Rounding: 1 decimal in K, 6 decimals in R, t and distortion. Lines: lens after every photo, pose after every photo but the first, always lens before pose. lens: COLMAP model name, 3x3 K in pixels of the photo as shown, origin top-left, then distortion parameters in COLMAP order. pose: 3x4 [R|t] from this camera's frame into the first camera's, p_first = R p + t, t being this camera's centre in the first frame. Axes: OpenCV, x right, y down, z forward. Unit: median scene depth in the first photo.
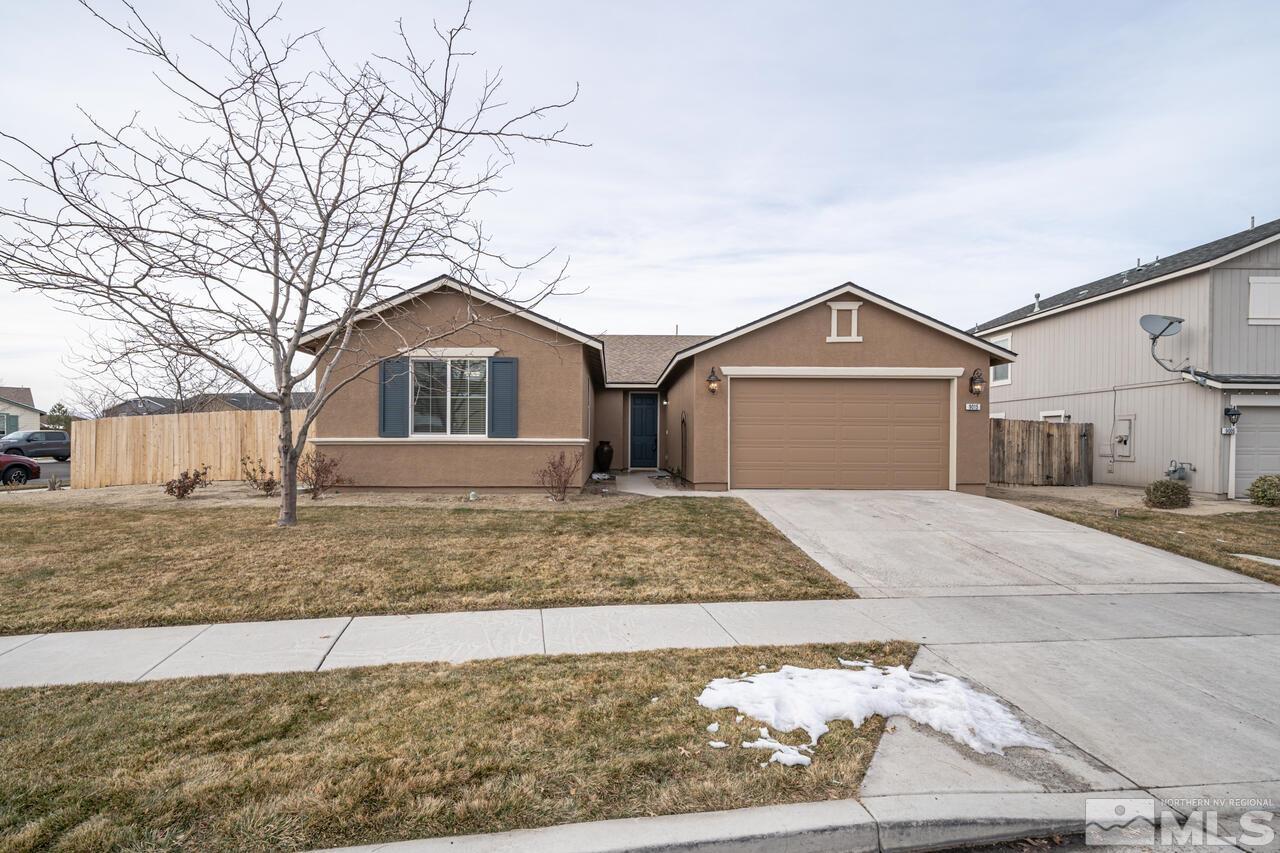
lens RADIAL K [[527.1, 0, 636.1], [0, 527.1, 432.1], [0, 0, 1]] dist [-0.004718, -0.000398]
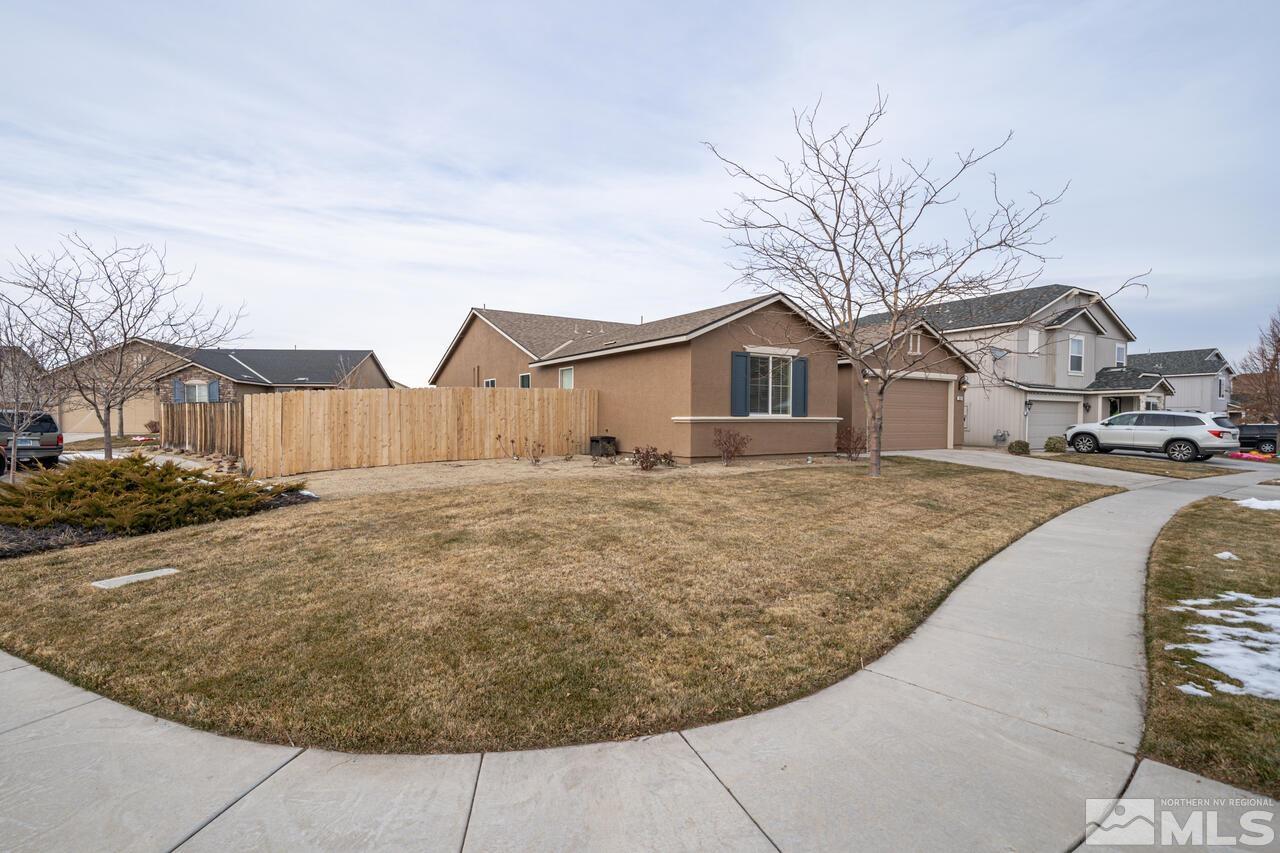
lens RADIAL K [[527.5, 0, 638.8], [0, 527.5, 424.4], [0, 0, 1]] dist [-0.002022, -0.000097]
pose [[0.883183, -0.004966, 0.469002, -1.035175], [-0.008078, 0.999635, 0.025795, -0.001100], [-0.468959, -0.026570, 0.882820, 0.003723]]
